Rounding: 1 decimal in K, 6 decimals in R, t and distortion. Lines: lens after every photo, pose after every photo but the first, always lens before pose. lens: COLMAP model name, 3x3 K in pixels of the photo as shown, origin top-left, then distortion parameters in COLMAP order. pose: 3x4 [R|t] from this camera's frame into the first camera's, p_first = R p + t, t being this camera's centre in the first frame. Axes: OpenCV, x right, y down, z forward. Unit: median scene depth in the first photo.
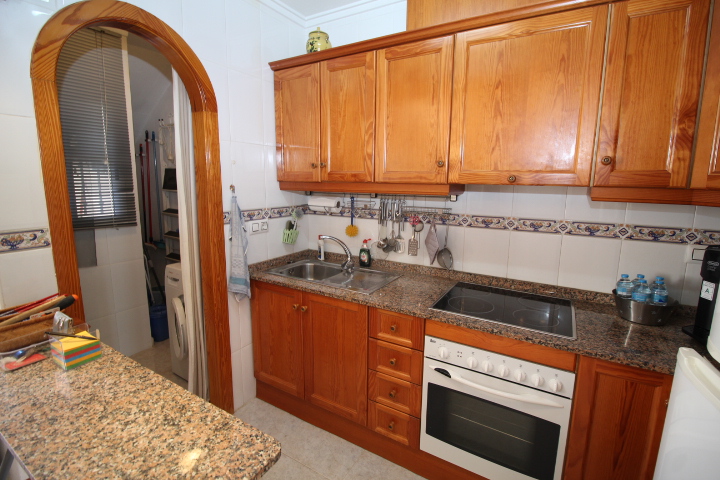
lens RADIAL K [[335.3, 0, 362.7], [0, 335.3, 231.8], [0, 0, 1]] dist [-0.010713, -0.002492]
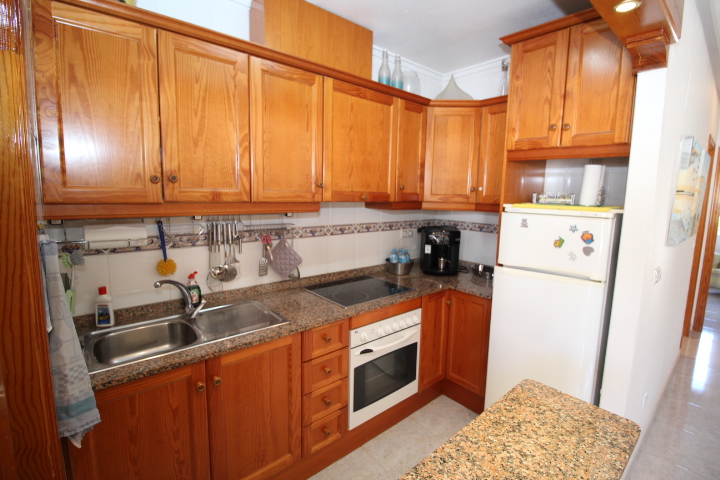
lens RADIAL K [[335.3, 0, 369.5], [0, 335.3, 231.4], [0, 0, 1]] dist [-0.010713, -0.002492]
pose [[0.305941, -0.116028, 0.944954, -0.768166], [0.128589, 0.988487, 0.079741, -0.108983], [-0.943327, 0.097114, 0.317339, 0.465264]]
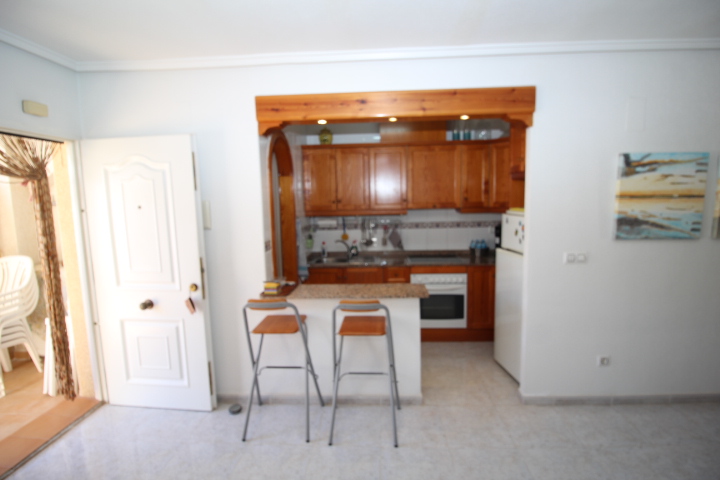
lens RADIAL K [[335.3, 0, 364.2], [0, 335.3, 234.0], [0, 0, 1]] dist [-0.010713, -0.002492]
pose [[0.884565, -0.080044, 0.459498, -1.009673], [0.104153, 0.994186, -0.027315, 0.054133], [-0.454640, 0.072020, 0.887759, -0.825186]]
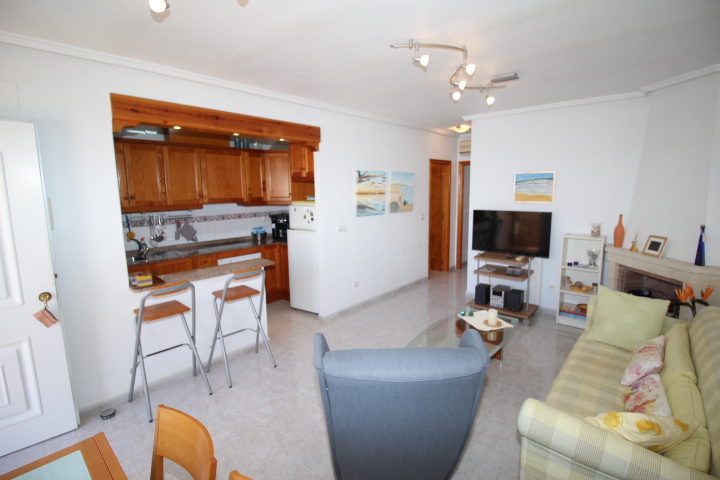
lens RADIAL K [[335.3, 0, 369.8], [0, 335.3, 232.7], [0, 0, 1]] dist [-0.010713, -0.002492]
pose [[0.182065, -0.143160, 0.972809, -1.932107], [0.167454, 0.979407, 0.112791, -0.003400], [-0.968923, 0.142366, 0.202288, -0.678425]]
